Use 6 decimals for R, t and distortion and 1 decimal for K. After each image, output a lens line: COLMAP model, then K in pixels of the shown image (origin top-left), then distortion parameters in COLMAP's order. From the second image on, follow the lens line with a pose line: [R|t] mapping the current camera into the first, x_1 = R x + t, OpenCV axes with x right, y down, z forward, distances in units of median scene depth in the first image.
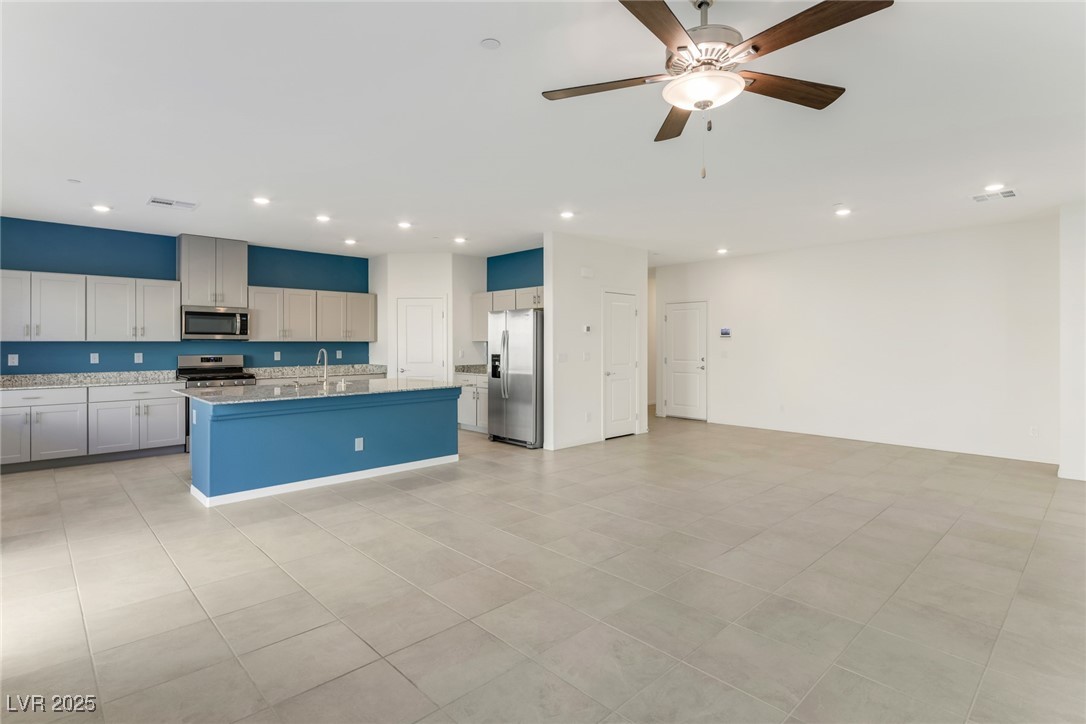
lens RADIAL K [[534.3, 0, 548.3], [0, 534.3, 345.8], [0, 0, 1]] dist [0.017825, -0.000777]
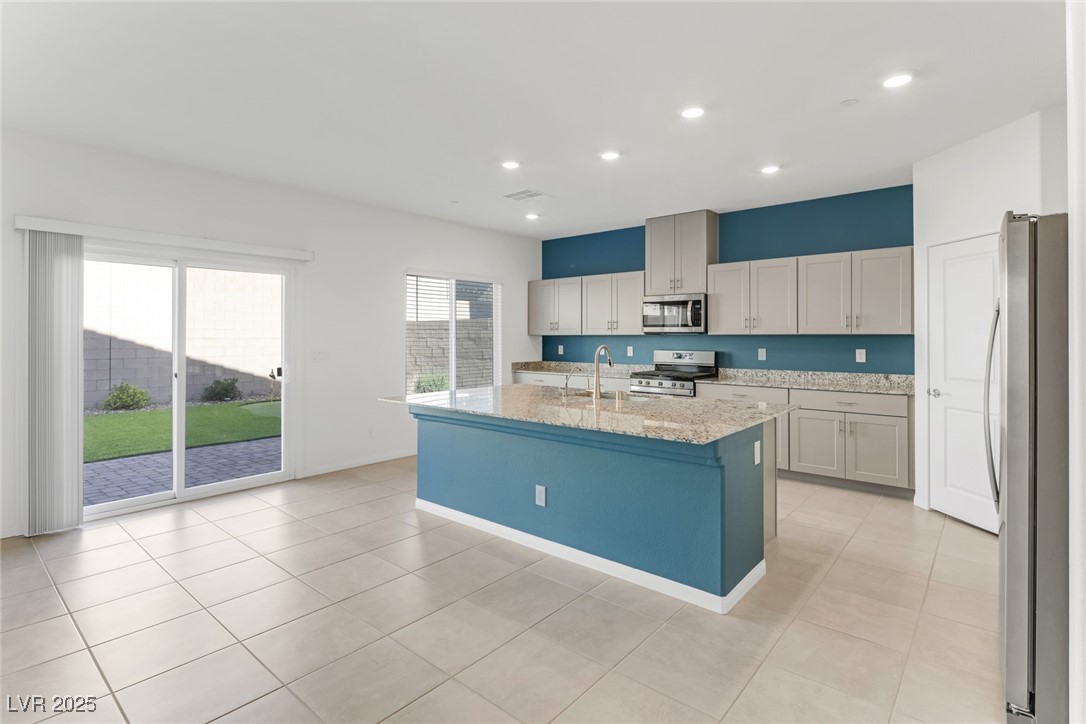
lens RADIAL K [[541.1, 0, 540.8], [0, 541.1, 337.2], [0, 0, 1]] dist [0.002624, 0.001224]
pose [[0.103573, 0.002556, -0.994619, 0.222582], [-0.004322, 0.999988, 0.002119, -0.005225], [0.994612, 0.004080, 0.103583, 0.711967]]
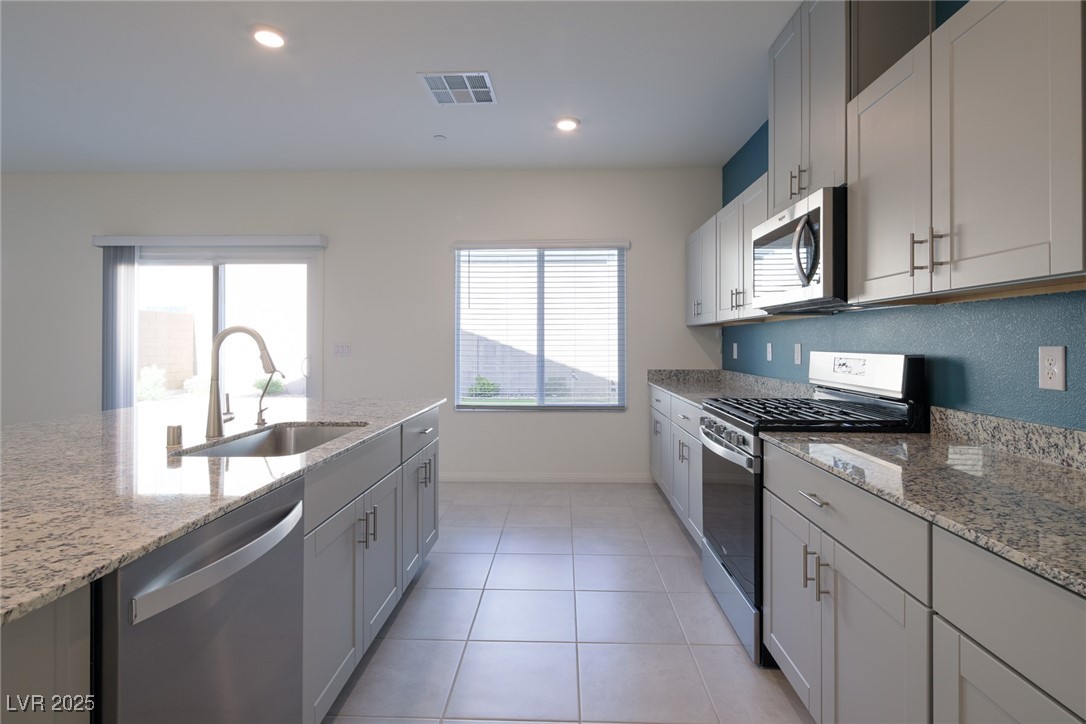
lens RADIAL K [[541.1, 0, 540.8], [0, 541.1, 337.2], [0, 0, 1]] dist [0.002624, 0.001224]
pose [[-0.719833, -0.007495, -0.694107, -0.271371], [-0.004431, 0.999971, -0.006203, 0.011681], [0.694133, -0.001389, -0.719846, 1.154627]]
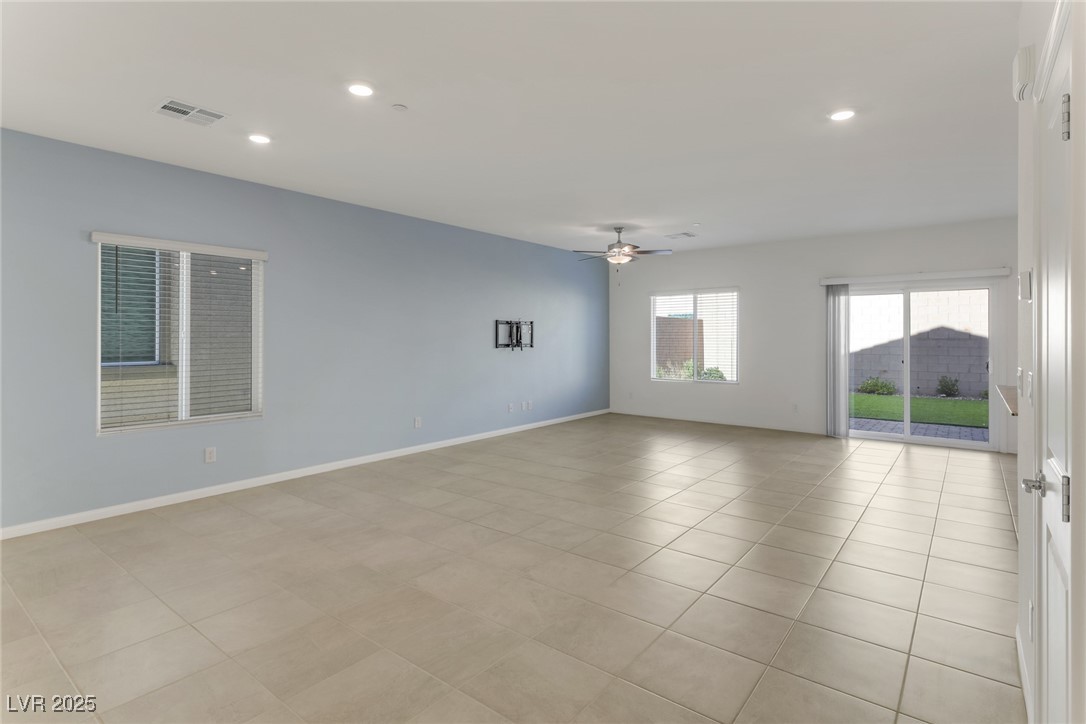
lens RADIAL K [[541.1, 0, 540.8], [0, 541.1, 337.2], [0, 0, 1]] dist [0.002624, 0.001224]
pose [[-0.991018, 0.000311, -0.133725, 0.351823], [0.000278, 1.000000, 0.000263, -0.002955], [0.133725, 0.000223, -0.991018, 1.259259]]
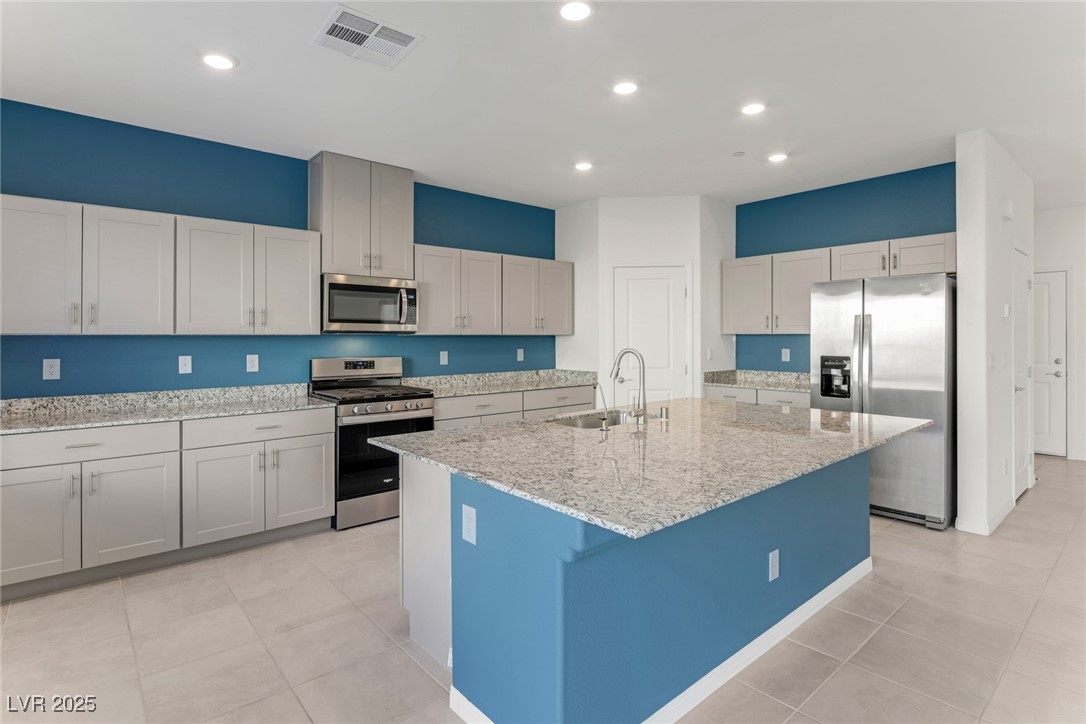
lens RADIAL K [[541.1, 0, 540.8], [0, 541.1, 337.2], [0, 0, 1]] dist [0.002624, 0.001224]
pose [[0.998374, -0.001745, -0.056970, -0.404263], [0.001431, 0.999984, -0.005548, -0.001979], [0.056979, 0.005458, 0.998360, 0.421893]]
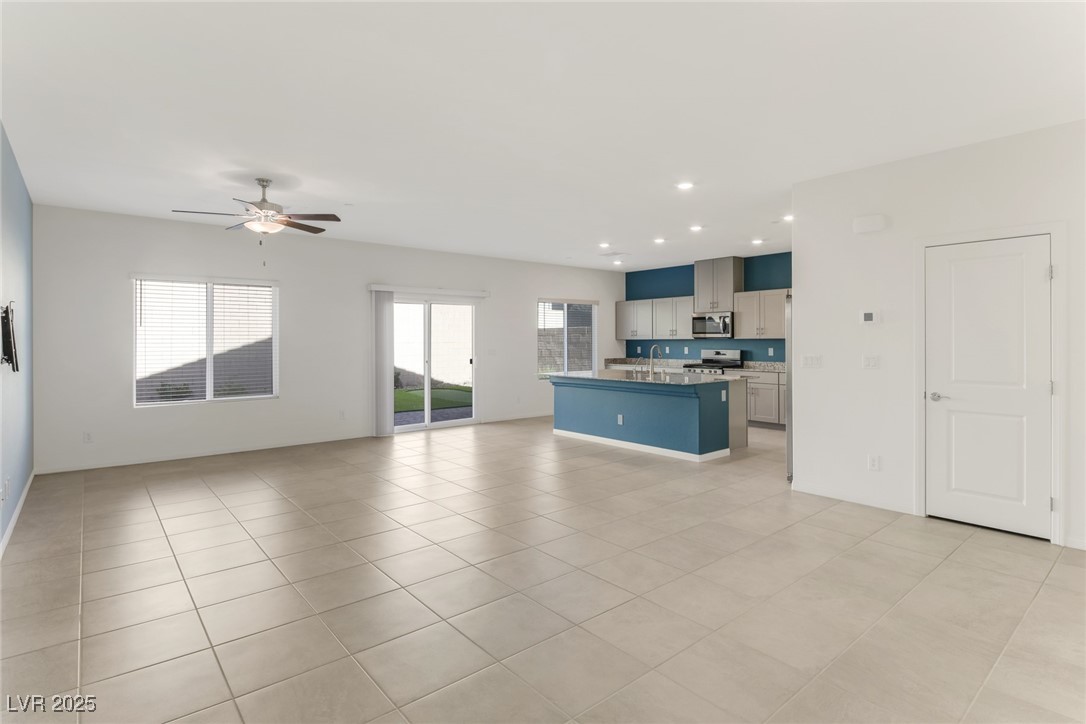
lens RADIAL K [[541.1, 0, 540.8], [0, 541.1, 337.2], [0, 0, 1]] dist [0.002624, 0.001224]
pose [[-0.063563, -0.006154, -0.997959, 0.725910], [-0.000878, 0.999981, -0.006110, -0.004186], [0.997977, 0.000488, -0.063567, 0.681549]]
